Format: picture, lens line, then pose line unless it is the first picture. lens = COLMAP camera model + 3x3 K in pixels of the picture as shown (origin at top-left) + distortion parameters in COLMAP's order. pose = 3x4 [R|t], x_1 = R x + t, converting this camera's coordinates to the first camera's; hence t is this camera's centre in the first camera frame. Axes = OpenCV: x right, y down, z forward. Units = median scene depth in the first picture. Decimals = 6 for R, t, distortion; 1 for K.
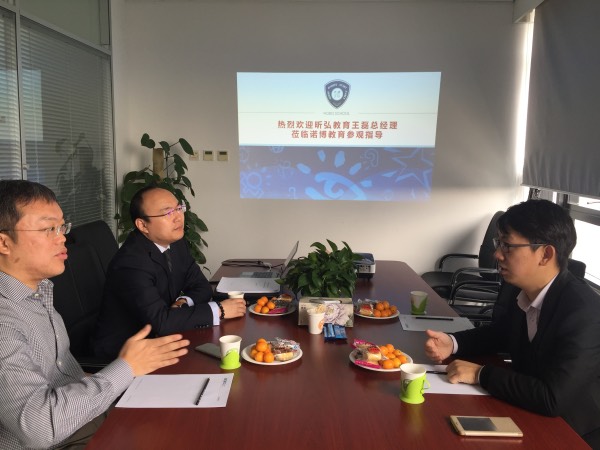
lens RADIAL K [[566.2, 0, 300.0], [0, 566.2, 225.0], [0, 0, 1]] dist [0.063899, 0.001573]
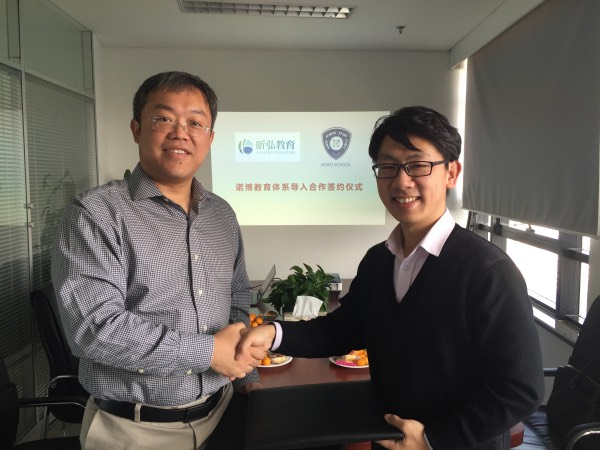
lens RADIAL K [[566.2, 0, 300.0], [0, 566.2, 225.0], [0, 0, 1]] dist [0.063899, 0.001573]
pose [[0.996062, -0.022814, 0.085671, -0.050103], [0.025522, 0.999204, -0.030652, -0.015770], [-0.084903, 0.032718, 0.995852, -0.157907]]
